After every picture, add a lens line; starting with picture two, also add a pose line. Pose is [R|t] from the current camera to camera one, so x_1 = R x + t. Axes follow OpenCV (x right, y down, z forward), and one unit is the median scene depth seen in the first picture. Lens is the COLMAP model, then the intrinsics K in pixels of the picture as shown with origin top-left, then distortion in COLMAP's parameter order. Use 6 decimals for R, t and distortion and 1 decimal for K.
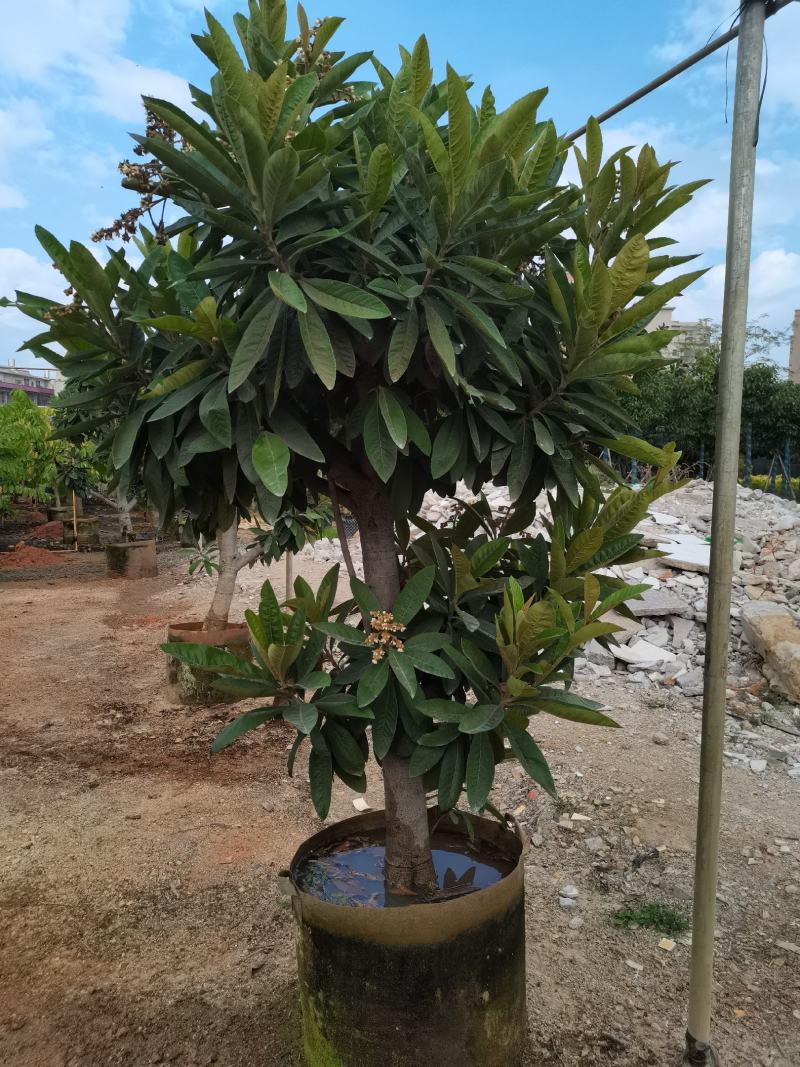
lens RADIAL K [[748.8, 0, 402.2], [0, 748.8, 532.3], [0, 0, 1]] dist [0.008650, 0.001182]
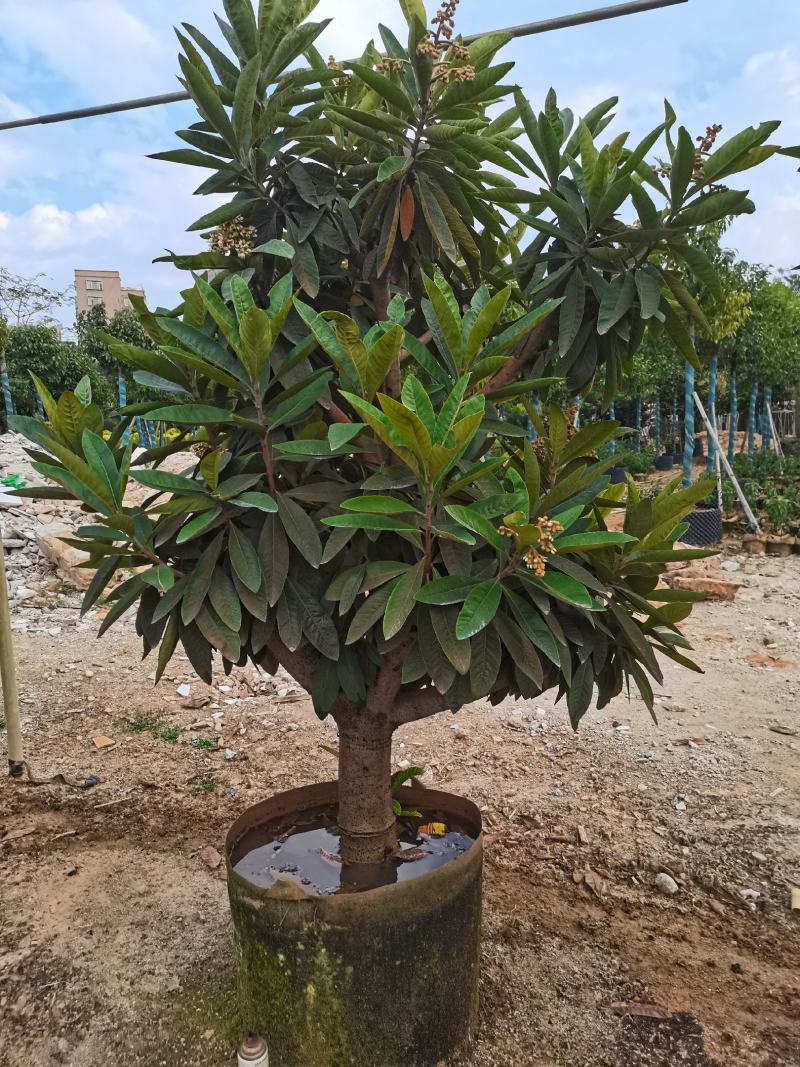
lens RADIAL K [[748.8, 0, 402.6], [0, 748.8, 532.9], [0, 0, 1]] dist [0.008650, 0.001182]
pose [[0.650014, -0.136150, 0.747626, -0.087426], [0.093685, 0.990672, 0.098957, 0.037618], [-0.754125, 0.005718, 0.656705, -0.286140]]
